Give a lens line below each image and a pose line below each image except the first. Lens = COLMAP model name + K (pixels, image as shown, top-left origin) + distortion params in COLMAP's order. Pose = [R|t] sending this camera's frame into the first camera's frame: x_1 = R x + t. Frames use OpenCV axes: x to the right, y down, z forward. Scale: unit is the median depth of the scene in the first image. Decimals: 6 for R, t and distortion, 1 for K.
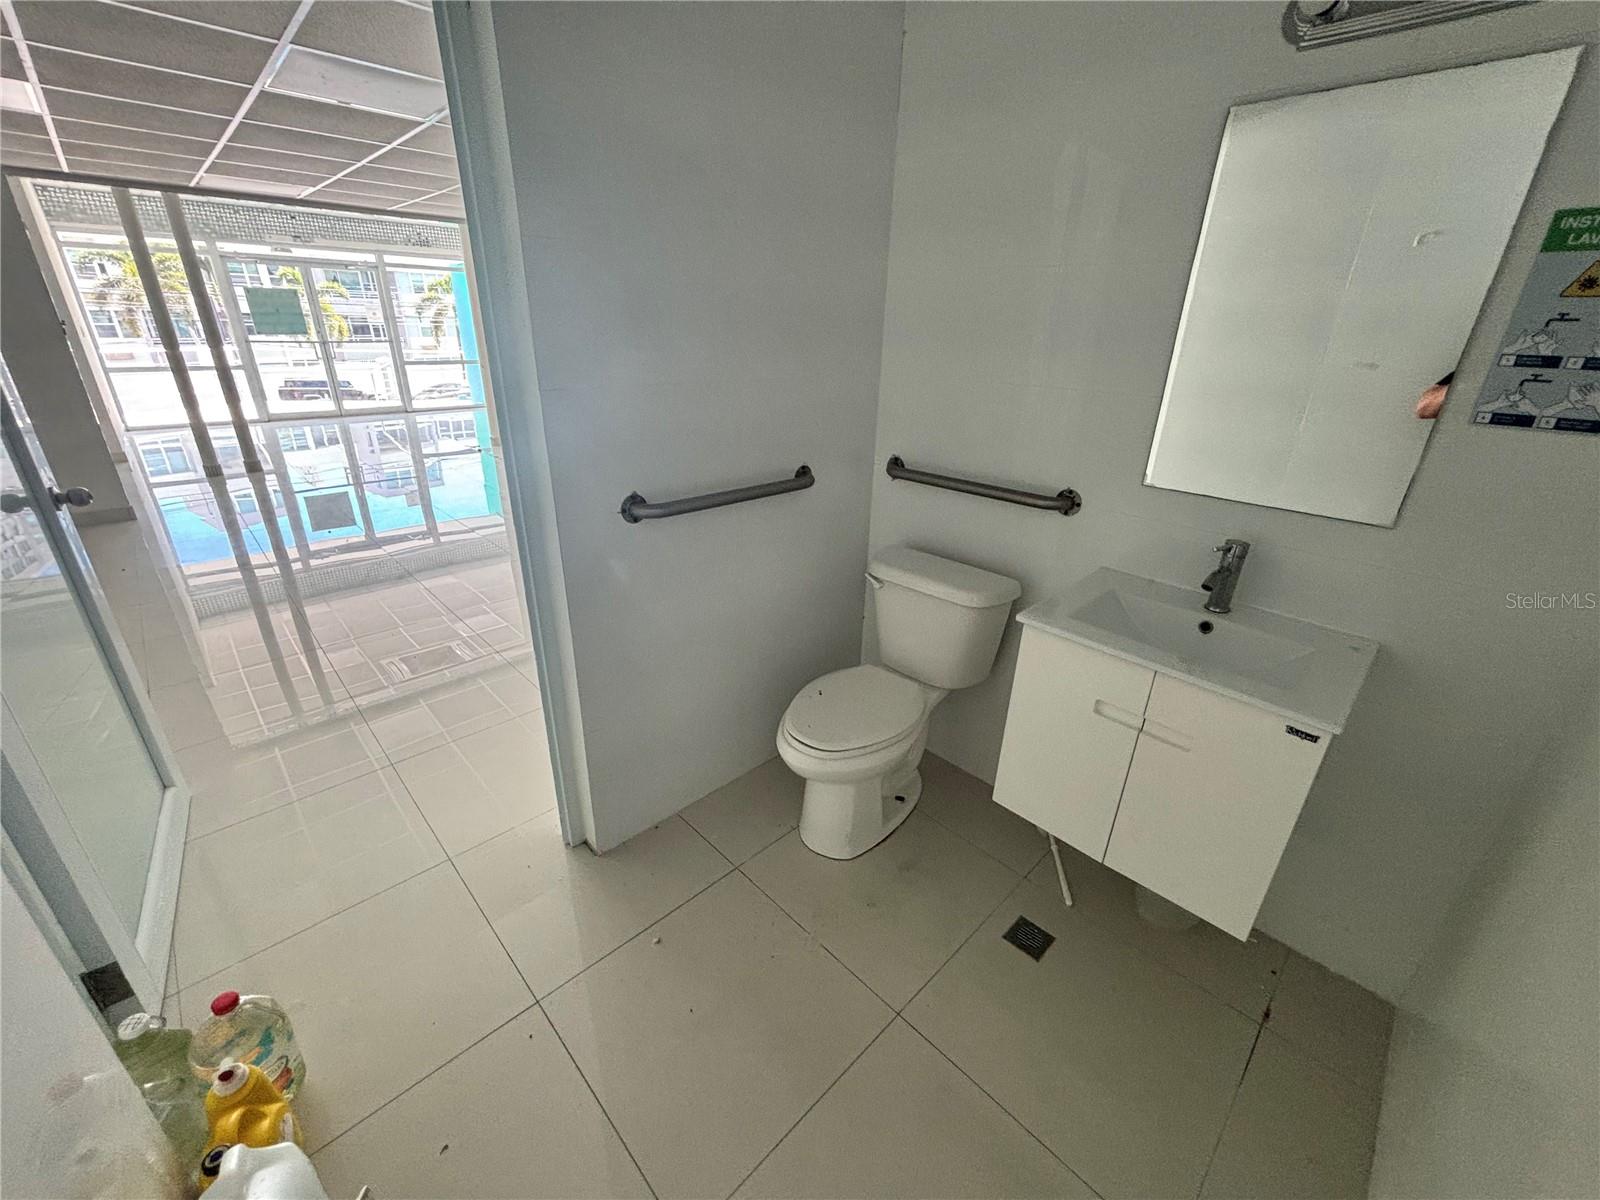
lens RADIAL K [[645.7, 0, 804.9], [0, 645.7, 594.6], [0, 0, 1]] dist [-0.000254, -0.000395]
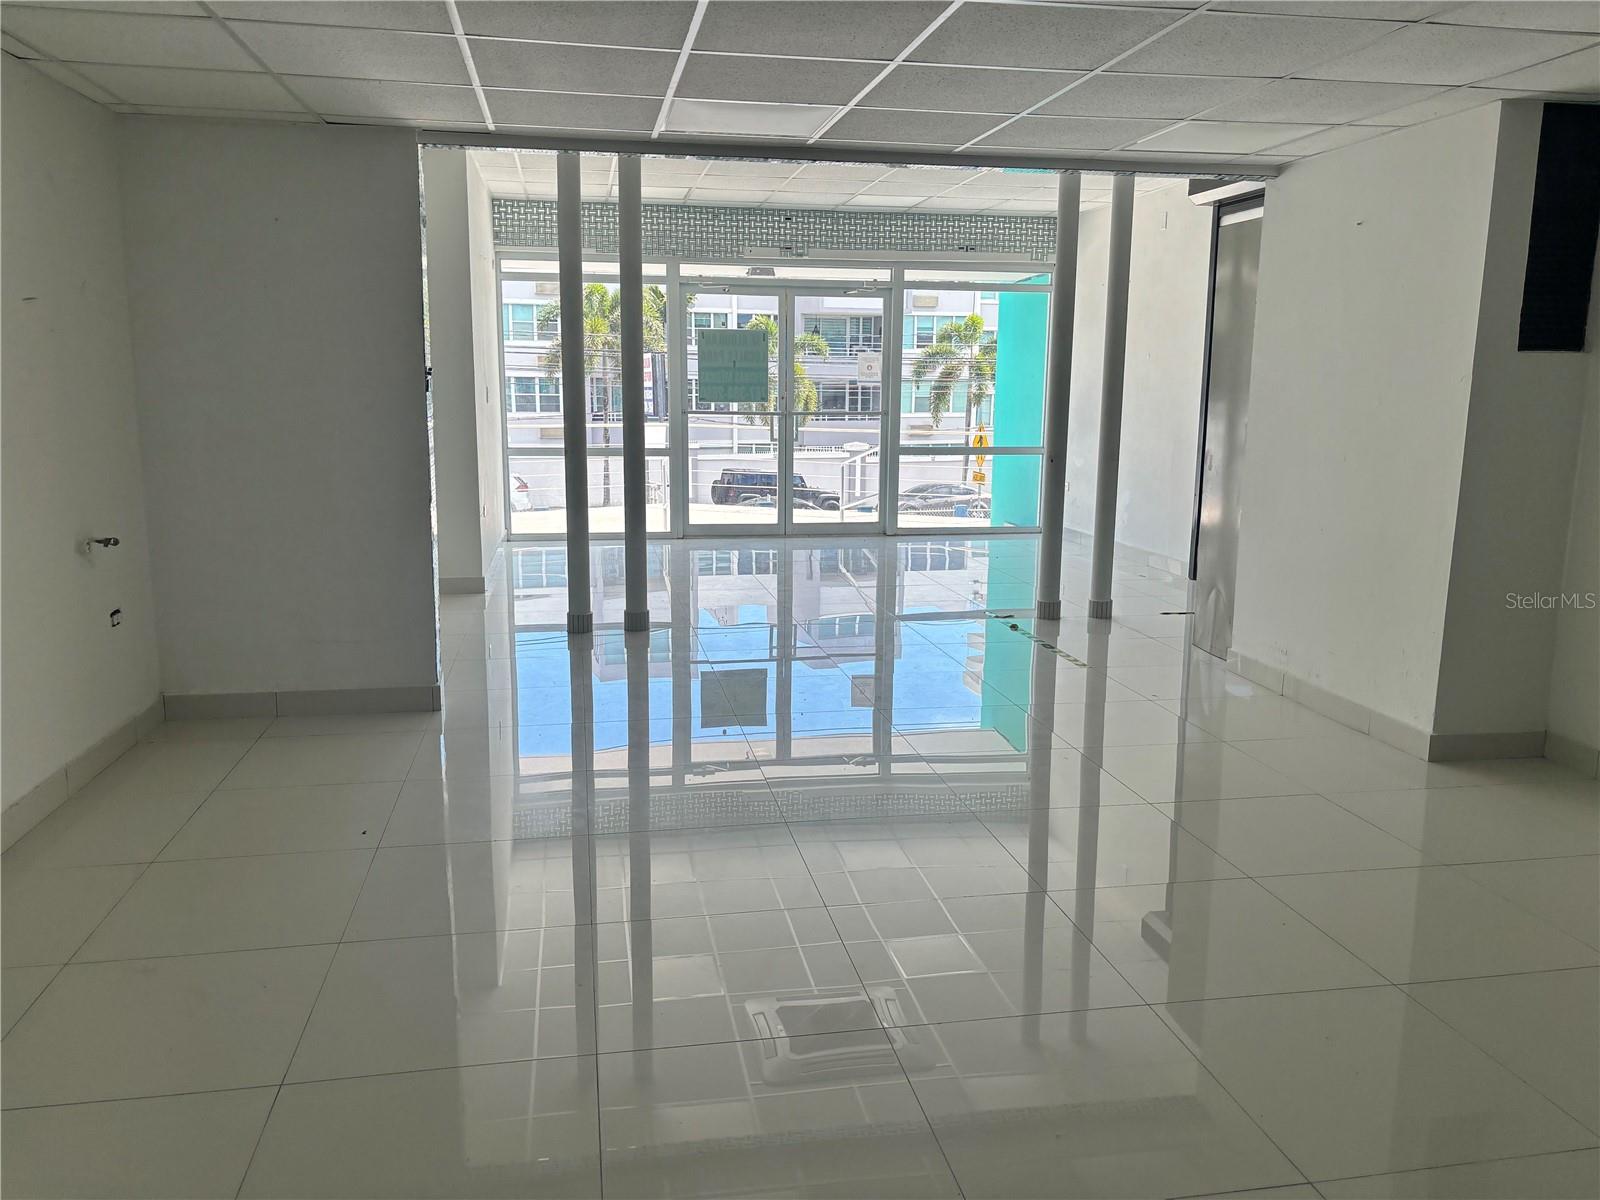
lens RADIAL K [[1214.3, 0, 798.3], [0, 1214.3, 601.3], [0, 0, 1]] dist [0.013625, 0.000531]
pose [[0.828935, 0.085001, -0.552848, -0.104408], [-0.206632, 0.965006, -0.161450, -0.047202], [0.519779, 0.248068, 0.817492, 0.136412]]
